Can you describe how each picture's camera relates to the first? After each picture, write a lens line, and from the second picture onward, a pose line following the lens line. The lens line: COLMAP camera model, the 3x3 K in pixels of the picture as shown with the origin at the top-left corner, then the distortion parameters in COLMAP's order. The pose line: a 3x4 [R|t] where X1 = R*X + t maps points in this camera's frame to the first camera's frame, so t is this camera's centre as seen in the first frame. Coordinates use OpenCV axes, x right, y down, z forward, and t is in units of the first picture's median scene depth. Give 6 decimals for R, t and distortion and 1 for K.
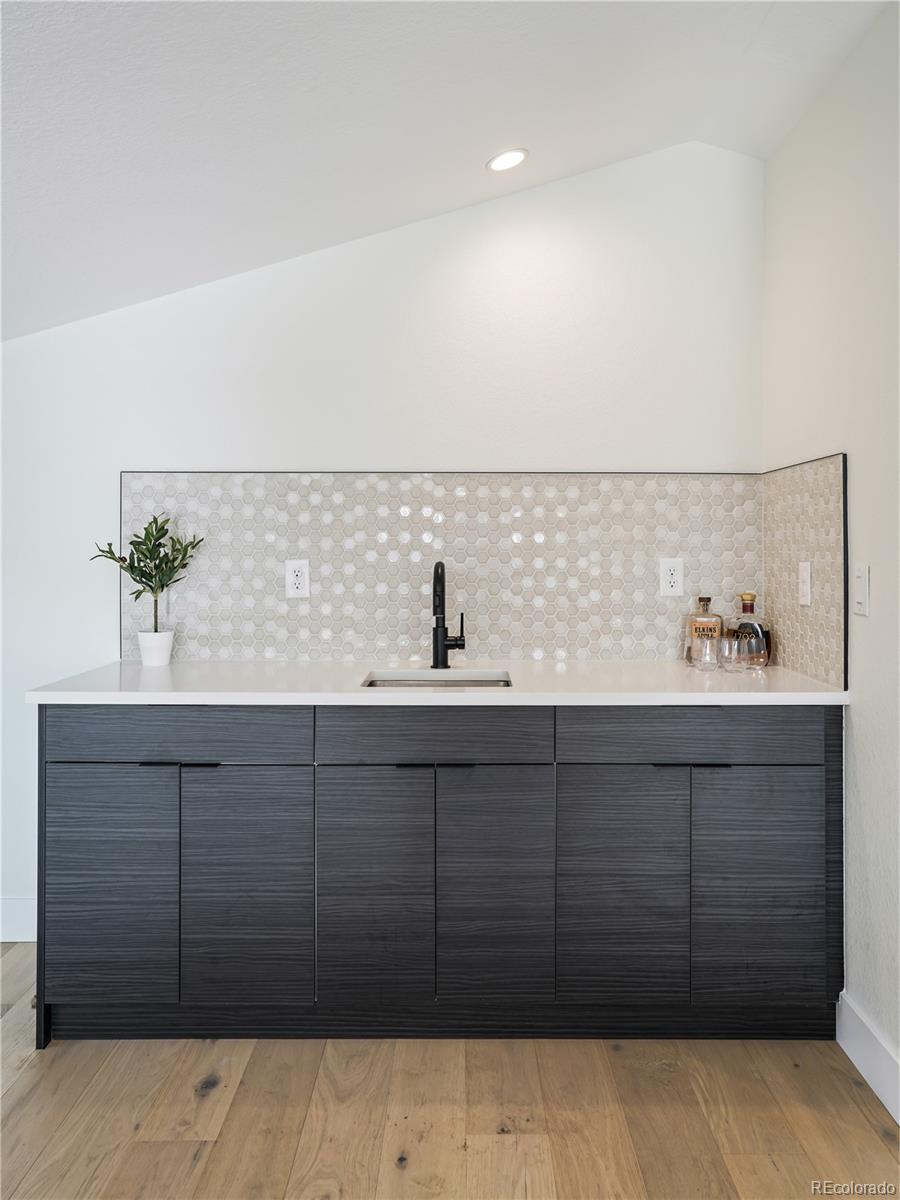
lens RADIAL K [[921.0, 0, 452.6], [0, 921.0, 538.0], [0, 0, 1]] dist [-0.038918, 0.065863]
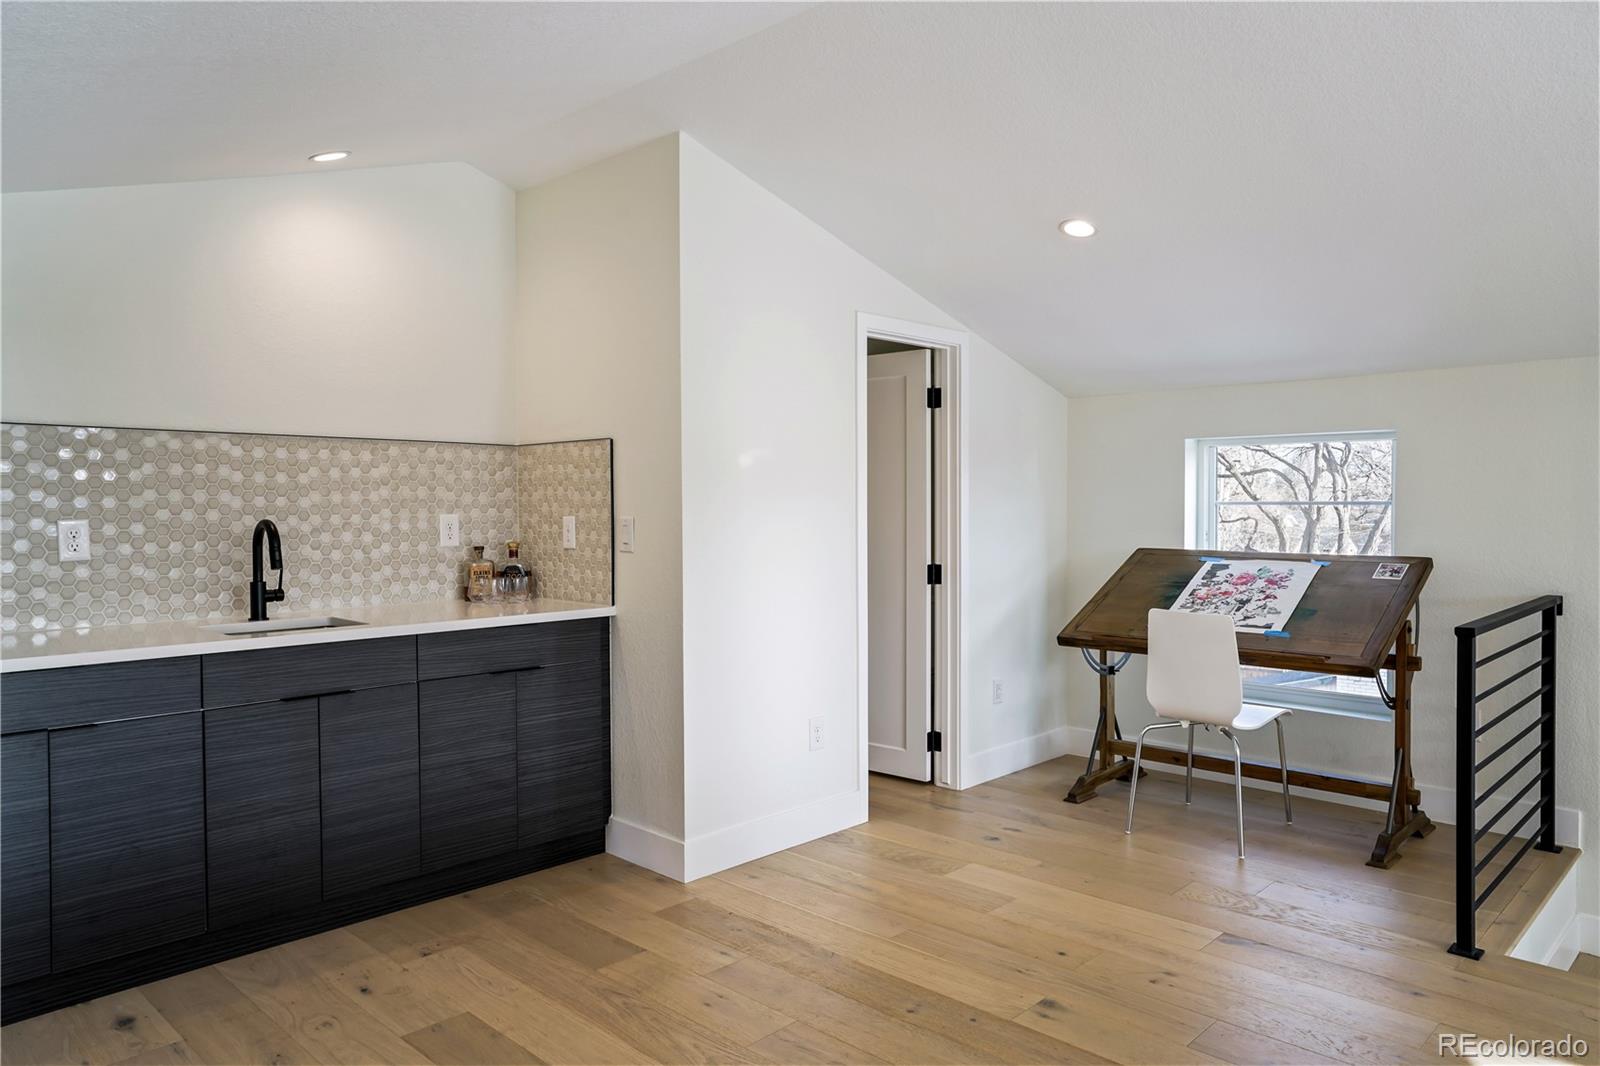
lens RADIAL K [[1058.9, 0, 801.9], [0, 1058.9, 504.9], [0, 0, 1]] dist [0.000281, 0.001601]
pose [[0.696868, -0.003030, 0.717193, -0.430824], [-0.005243, 0.999943, 0.009318, -0.005656], [-0.717180, -0.010254, 0.696812, -0.281071]]
